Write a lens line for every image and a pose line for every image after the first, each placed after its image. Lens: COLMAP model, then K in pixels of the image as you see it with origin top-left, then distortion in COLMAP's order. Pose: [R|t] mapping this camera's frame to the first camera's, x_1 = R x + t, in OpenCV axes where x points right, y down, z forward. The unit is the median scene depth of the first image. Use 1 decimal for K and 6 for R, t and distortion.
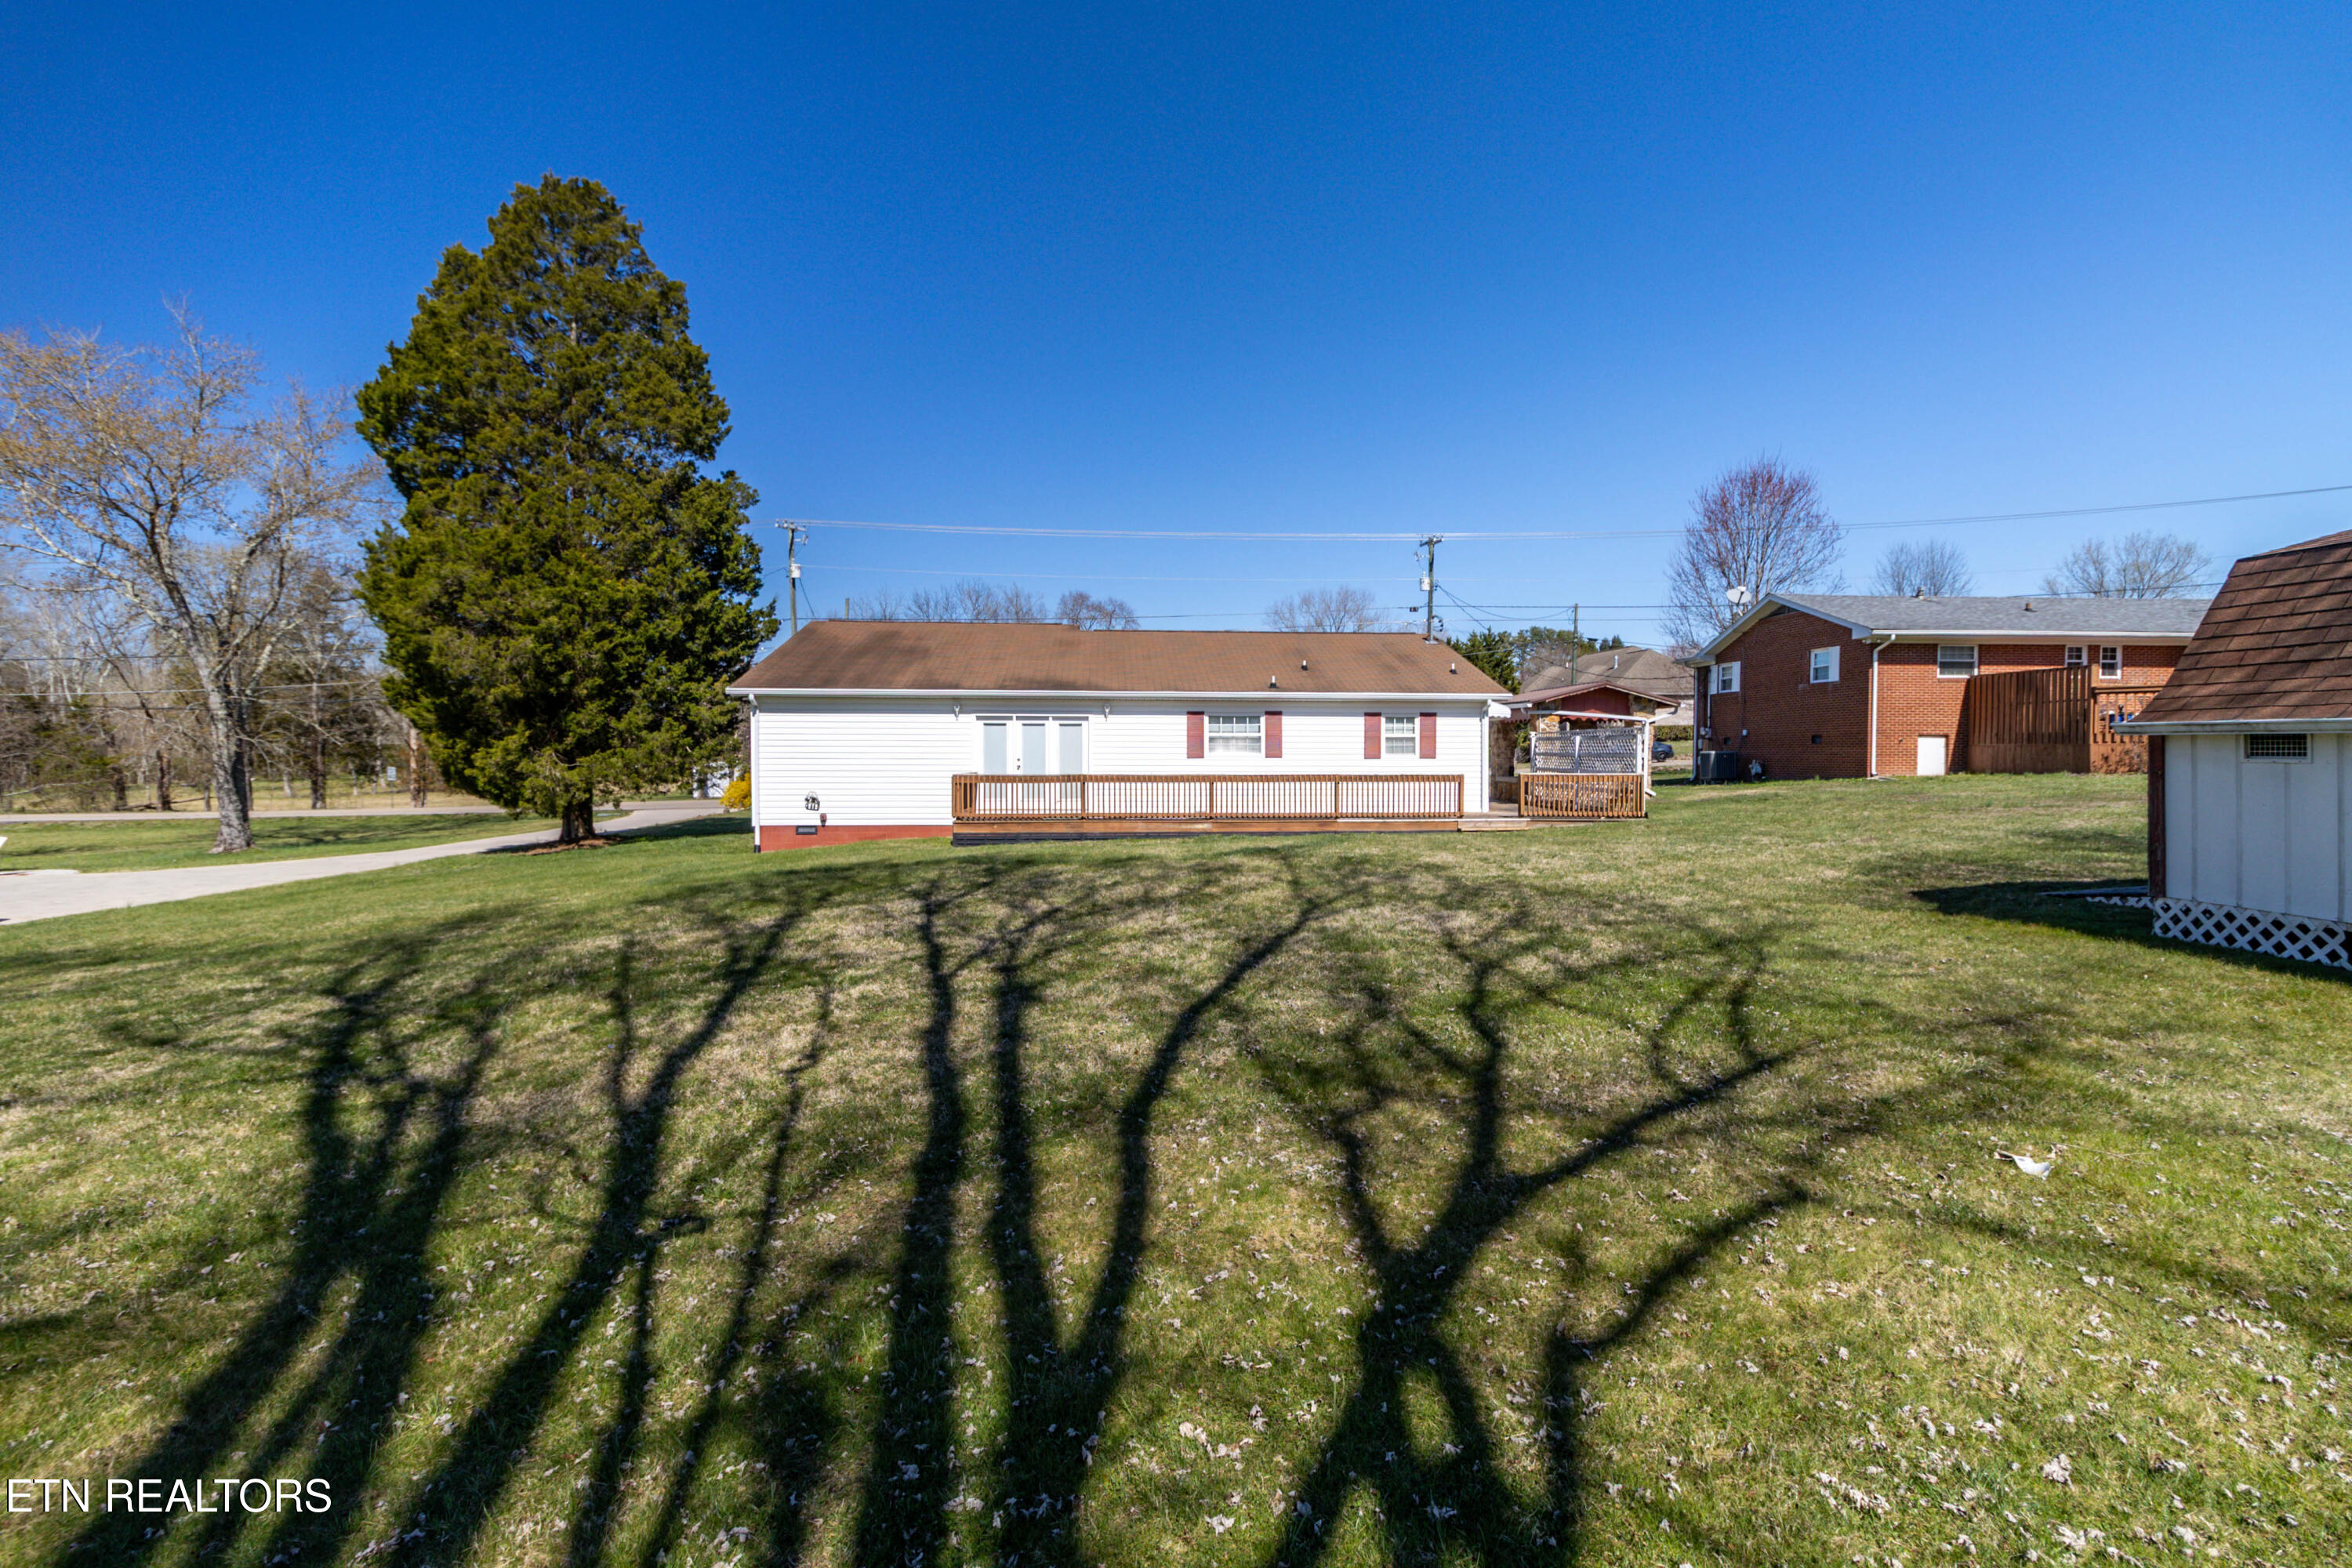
lens RADIAL K [[1101.4, 0, 1210.1], [0, 1101.4, 764.0], [0, 0, 1]] dist [0.000255, -0.000108]
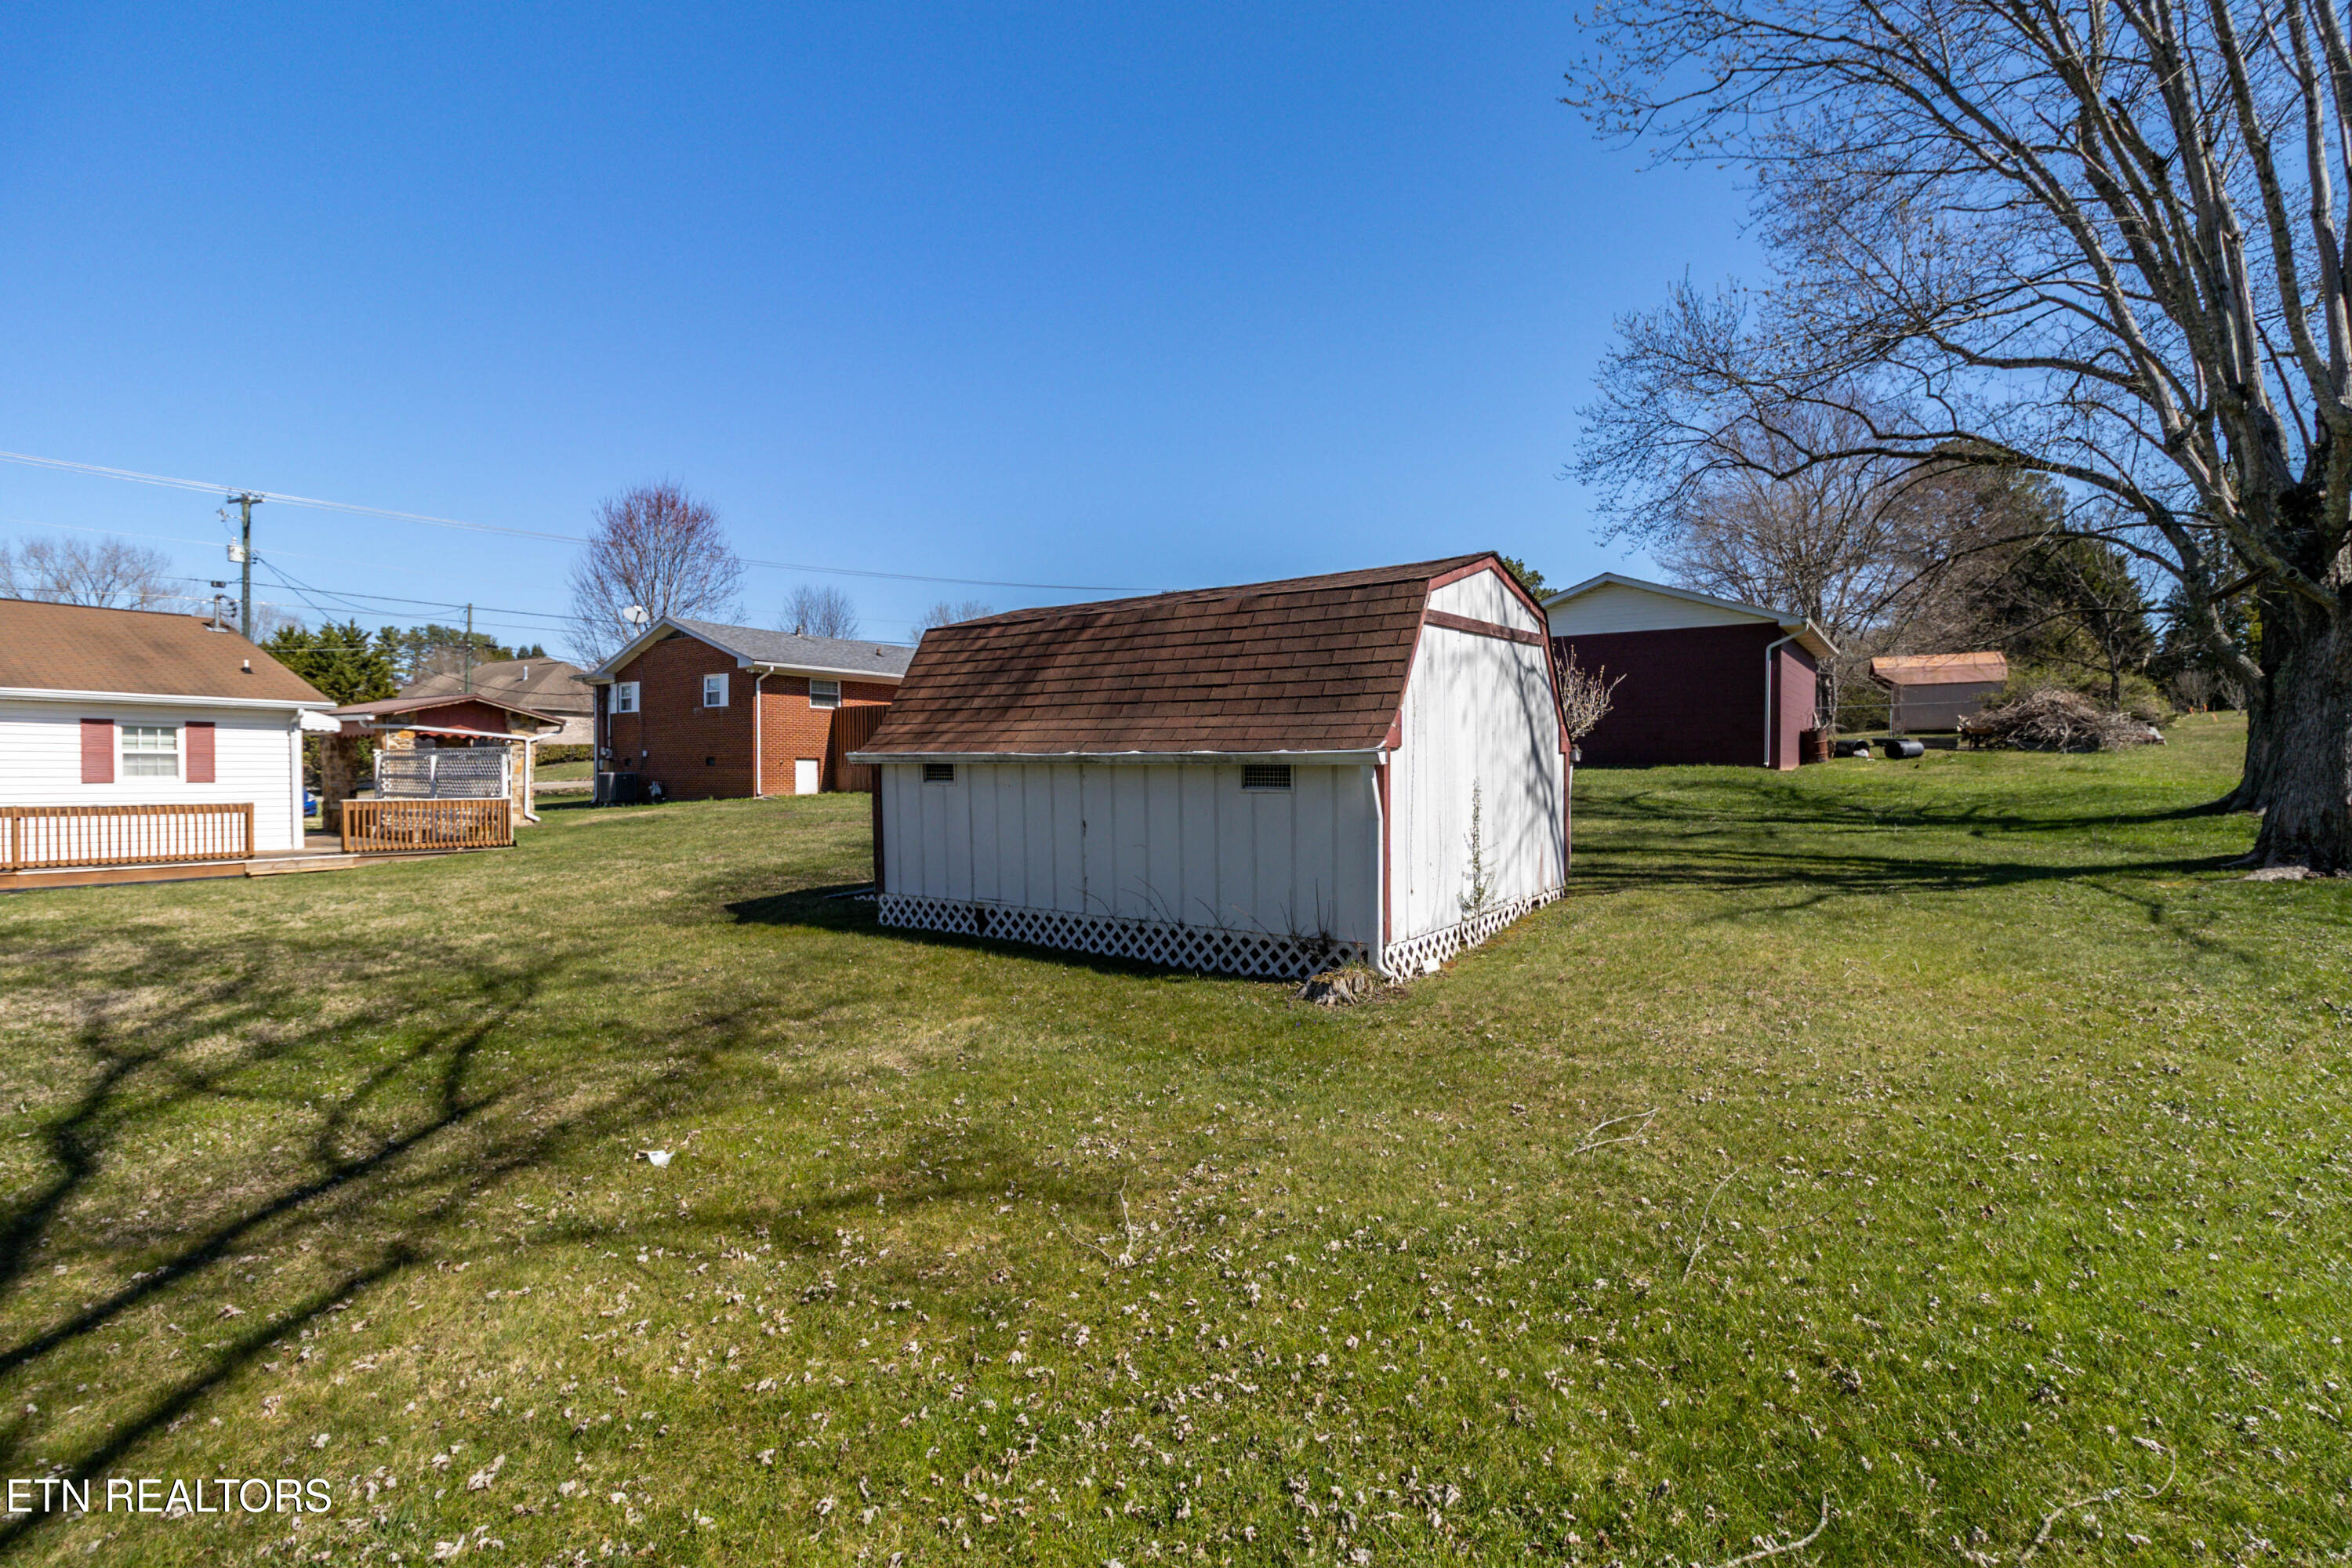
lens RADIAL K [[1101.4, 0, 1210.1], [0, 1101.4, 764.0], [0, 0, 1]] dist [0.000255, -0.000108]
pose [[0.607164, 0.007123, 0.794545, 0.020857], [0.008045, 0.999853, -0.015111, -0.000755], [-0.794536, 0.015567, 0.607018, -0.011269]]
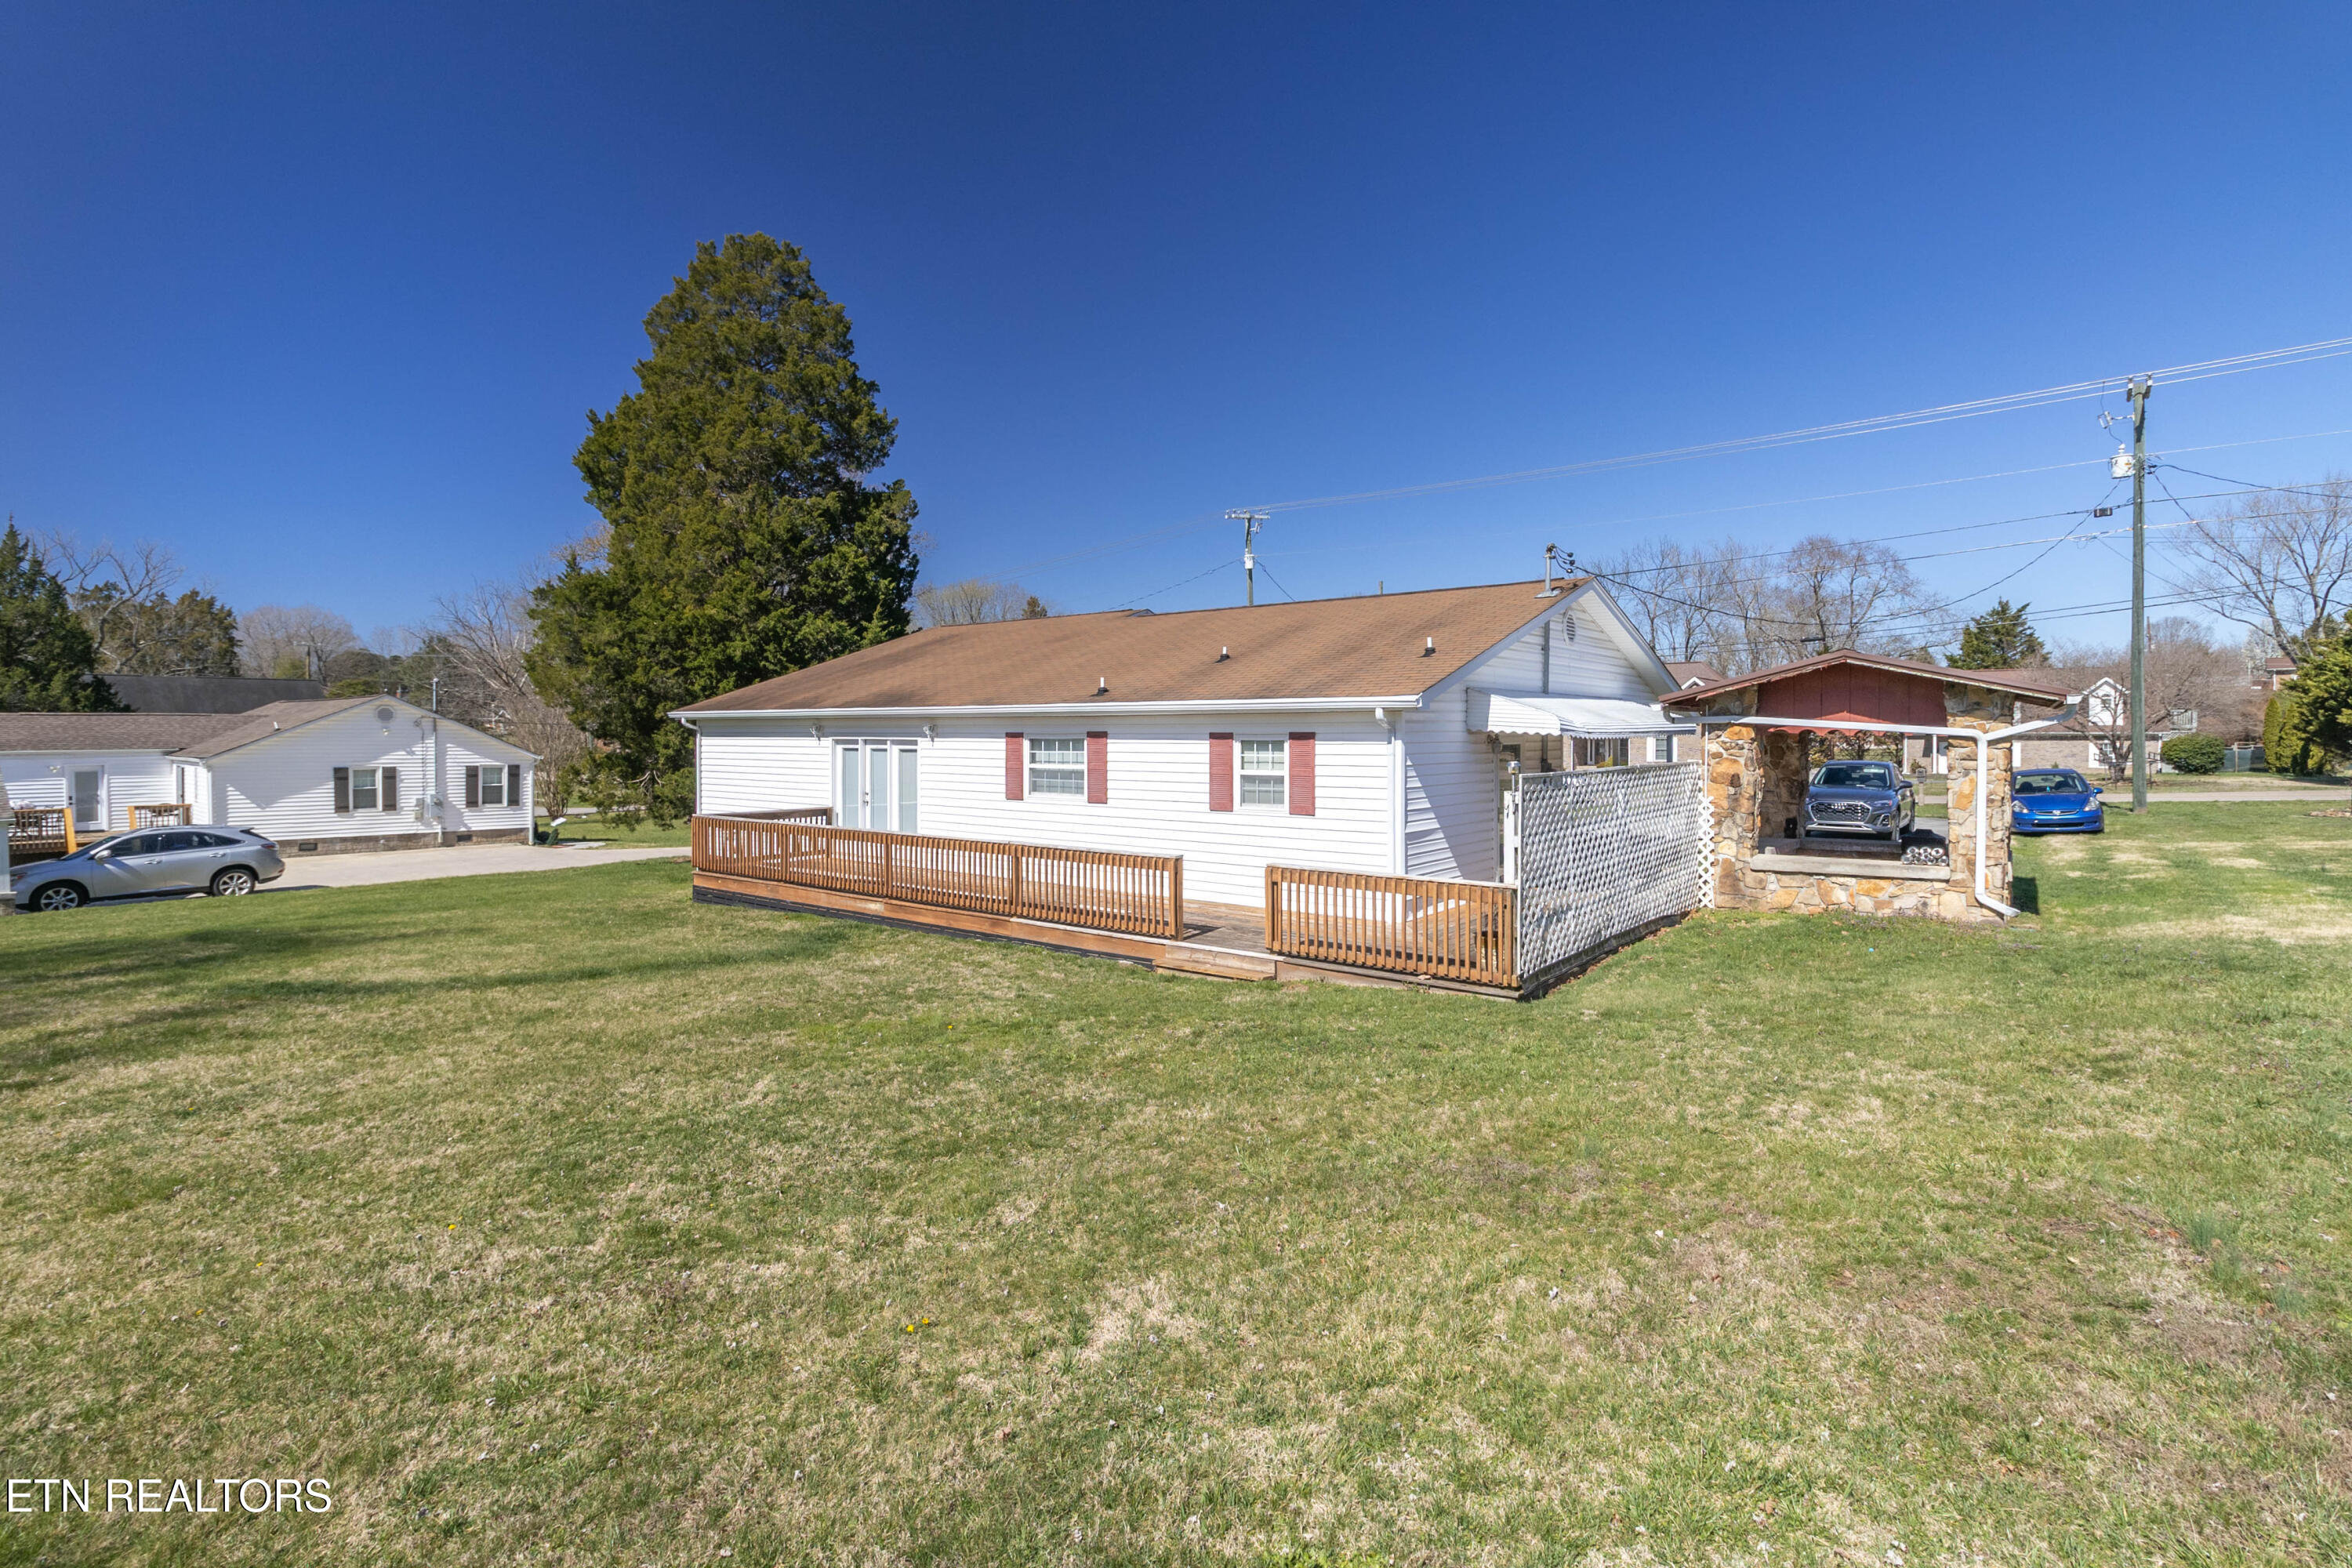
lens RADIAL K [[1101.4, 0, 1210.1], [0, 1101.4, 764.0], [0, 0, 1]] dist [0.000255, -0.000108]
pose [[0.742096, 0.016441, -0.670092, 0.616035], [-0.003093, 0.999772, 0.021104, -0.048872], [0.670287, -0.013588, 0.741978, 0.643056]]
